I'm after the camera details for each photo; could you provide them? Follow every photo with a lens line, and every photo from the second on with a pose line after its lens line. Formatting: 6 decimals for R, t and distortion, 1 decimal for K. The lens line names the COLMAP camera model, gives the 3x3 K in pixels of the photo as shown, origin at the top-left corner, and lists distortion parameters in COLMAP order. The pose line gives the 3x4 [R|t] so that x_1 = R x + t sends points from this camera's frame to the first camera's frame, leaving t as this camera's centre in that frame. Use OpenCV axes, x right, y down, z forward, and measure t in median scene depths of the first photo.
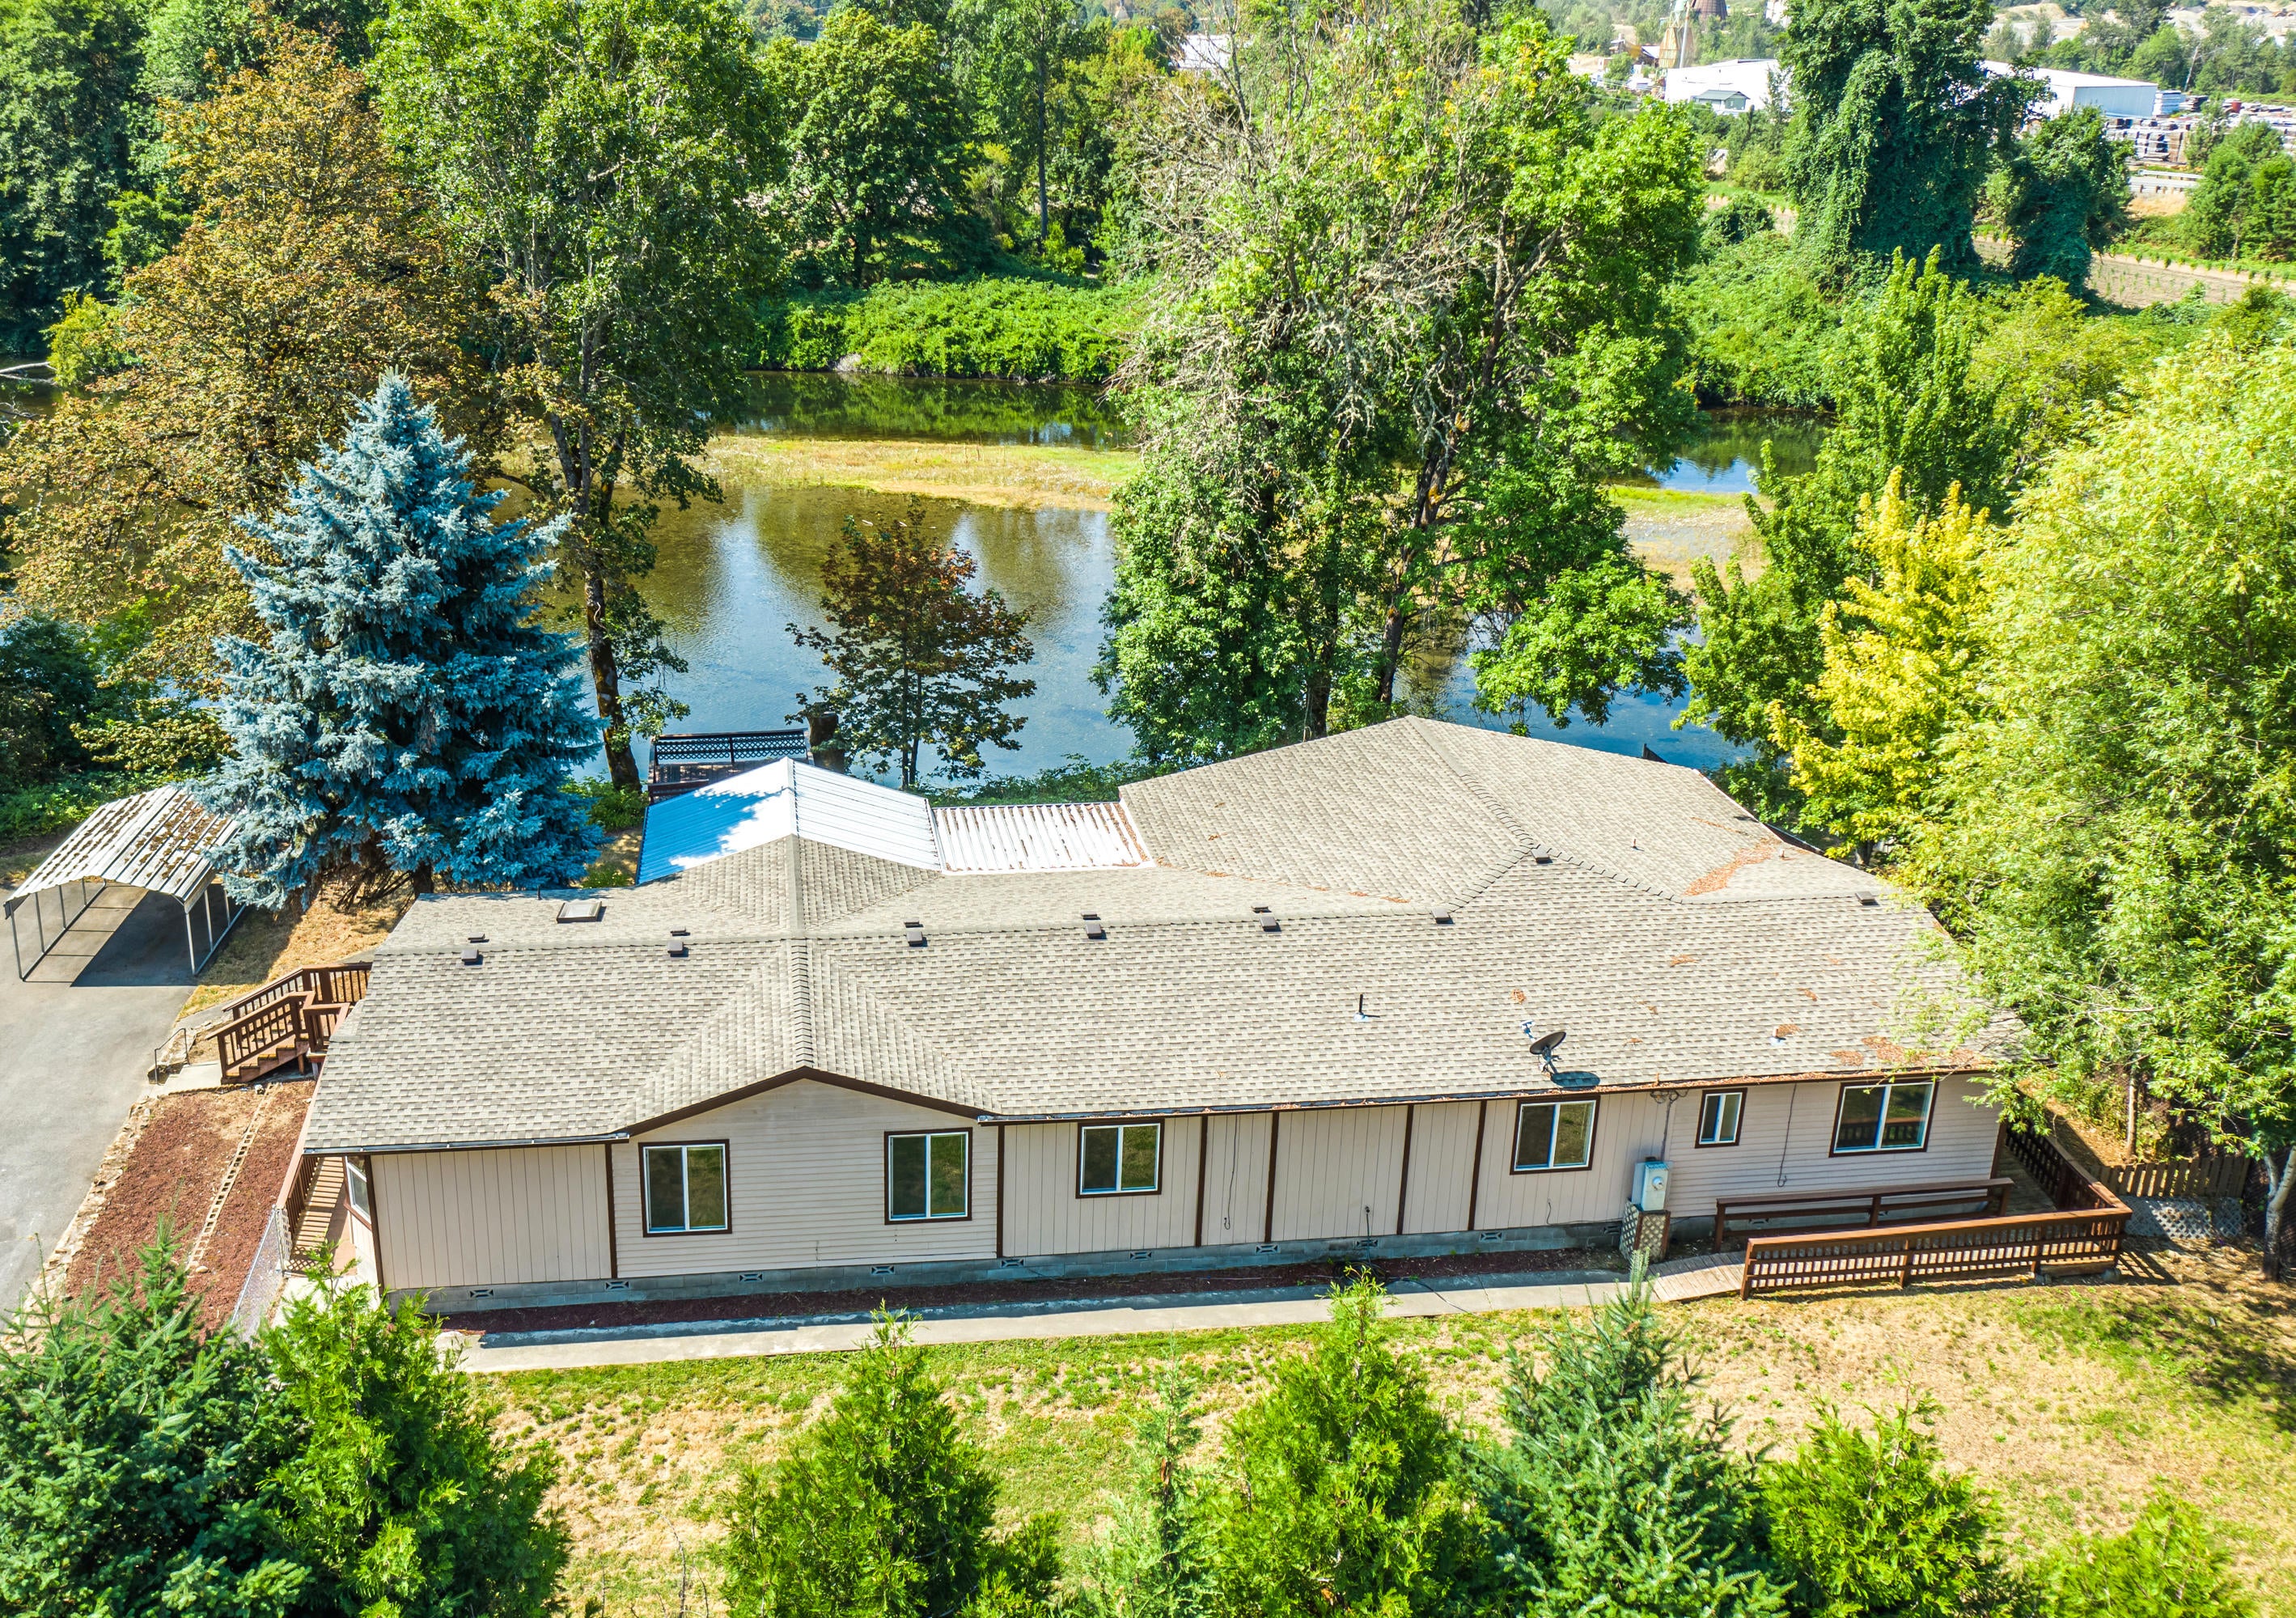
lens RADIAL K [[2016.4, 0, 1134.7], [0, 2016.4, 794.8], [0, 0, 1]] dist [-0.012655, 0.024926]
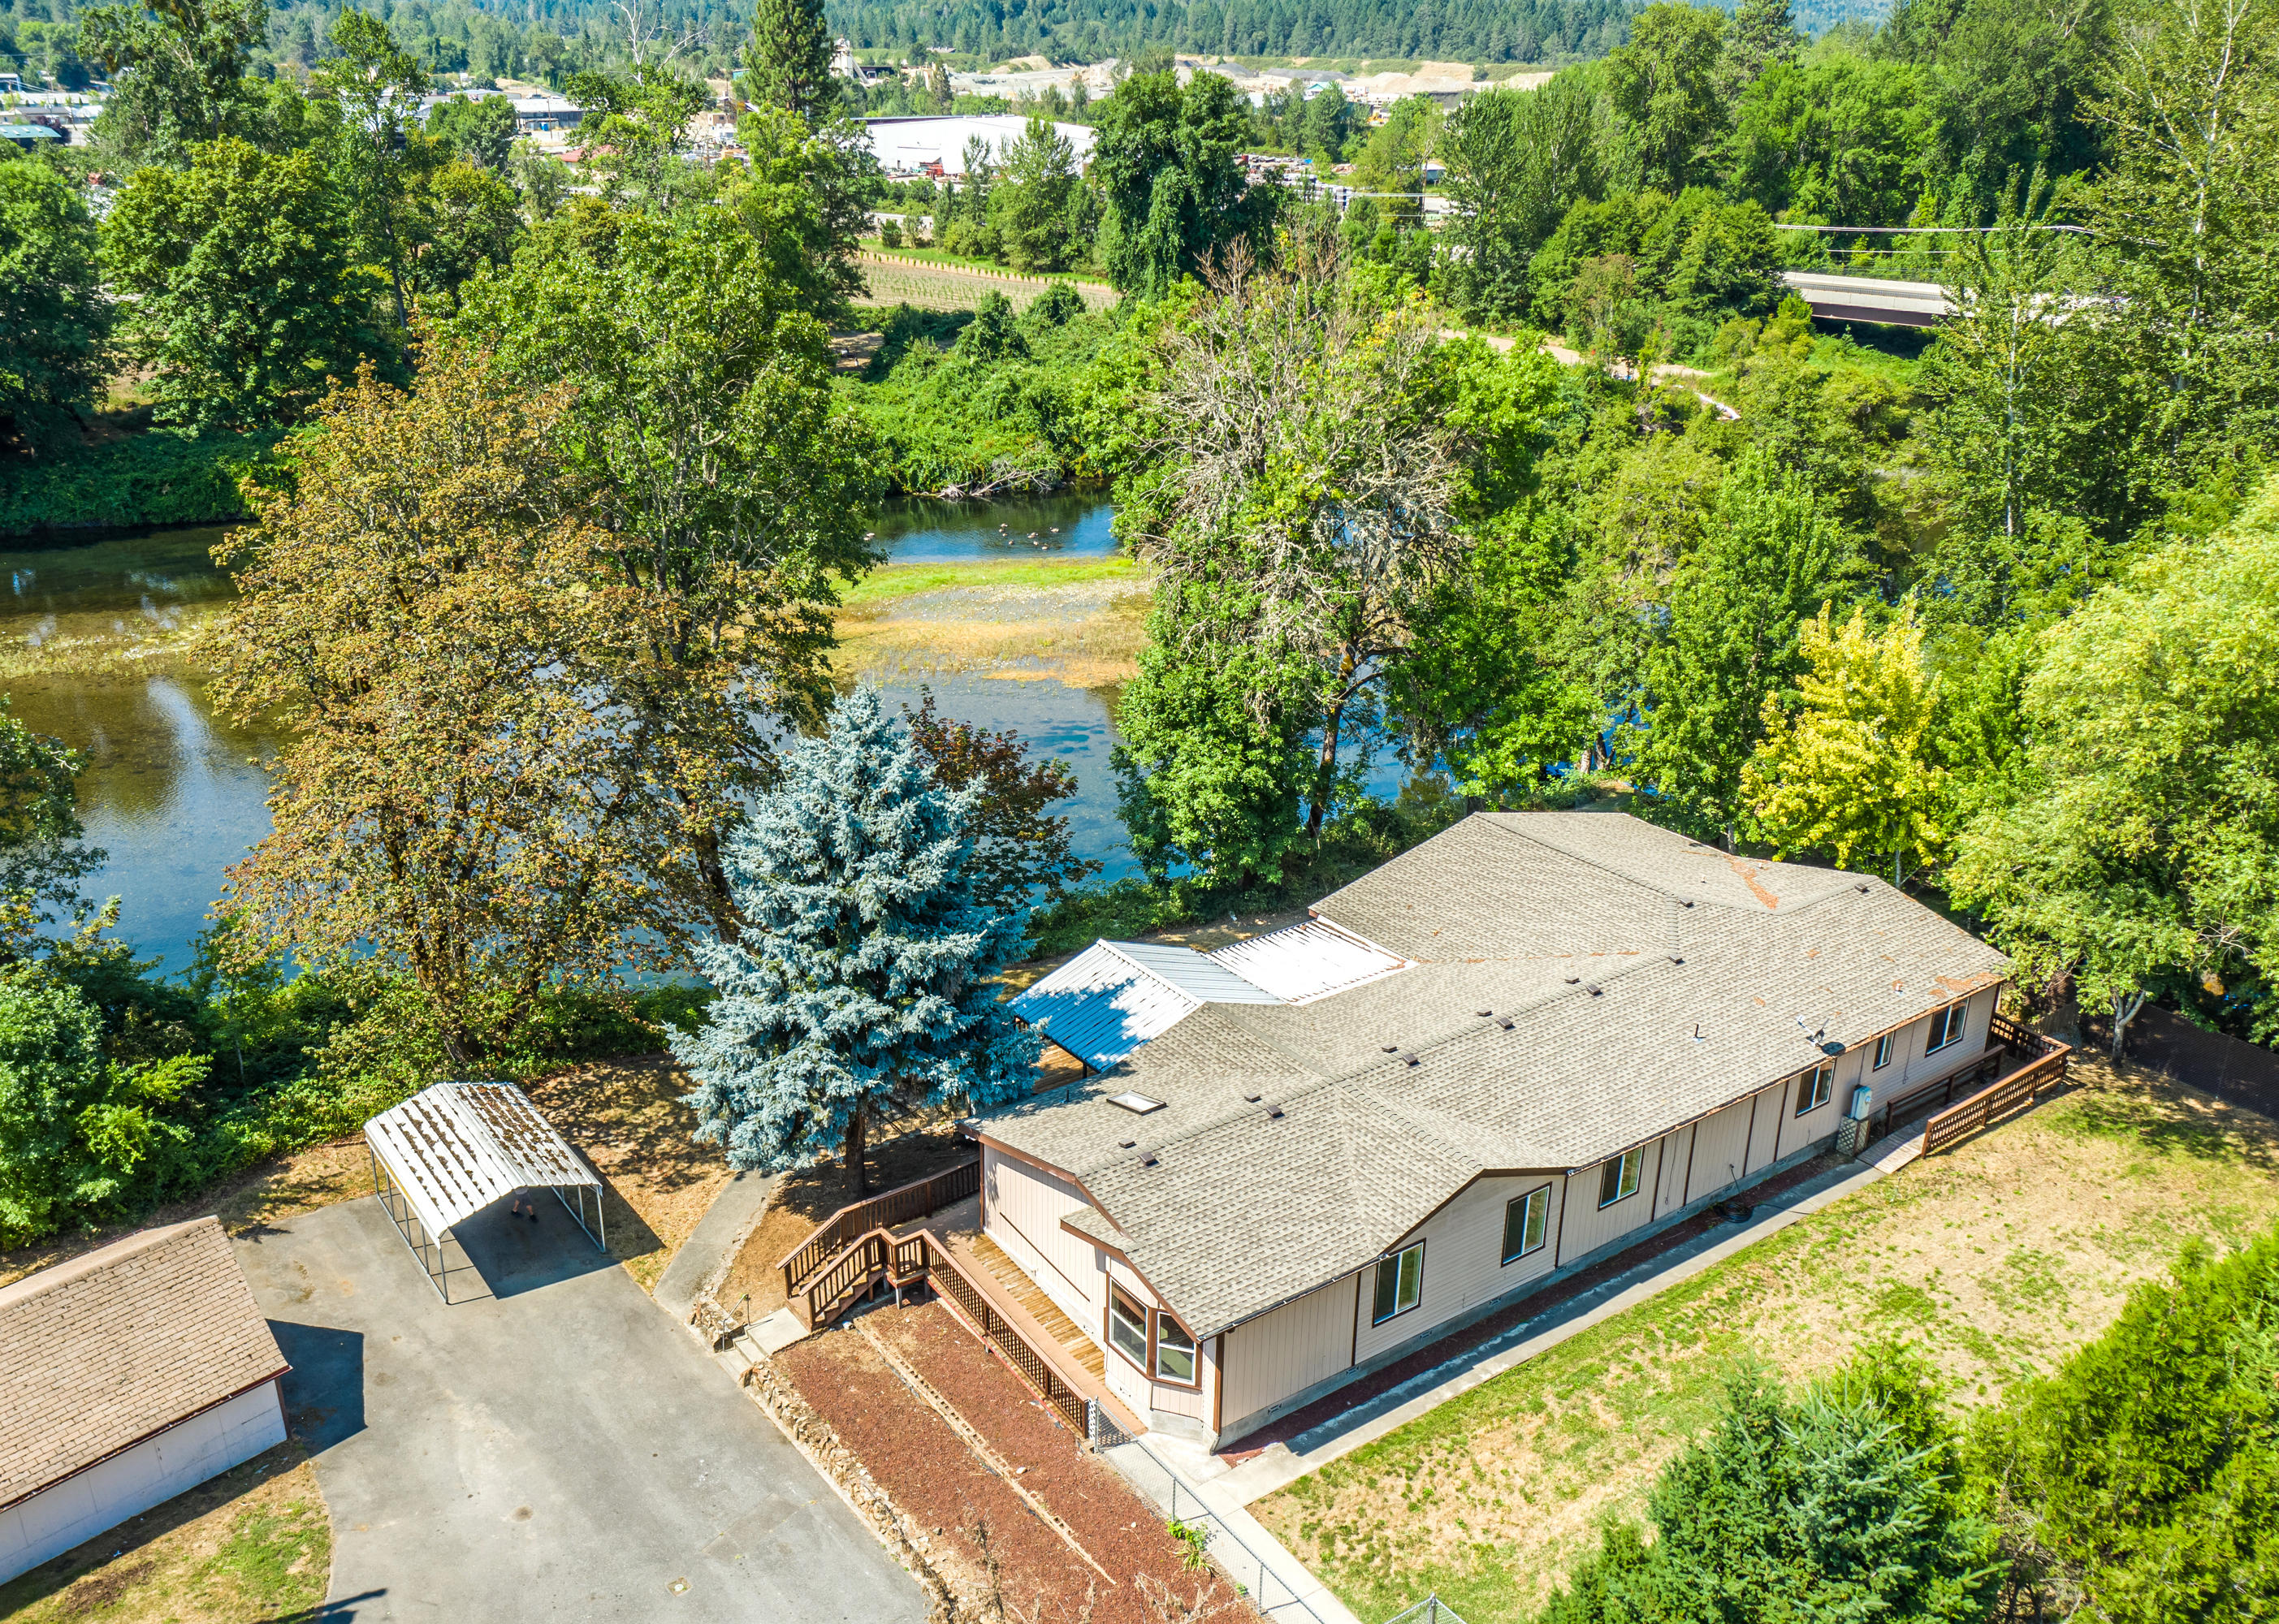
lens RADIAL K [[1918.6, 0, 1094.7], [0, 1918.6, 841.3], [0, 0, 1]] dist [0.004600, -0.002093]
pose [[0.869893, -0.183461, 0.457851, -0.660922], [0.164665, 0.983015, 0.081040, -0.162436], [-0.464942, 0.004896, 0.885328, -0.020138]]
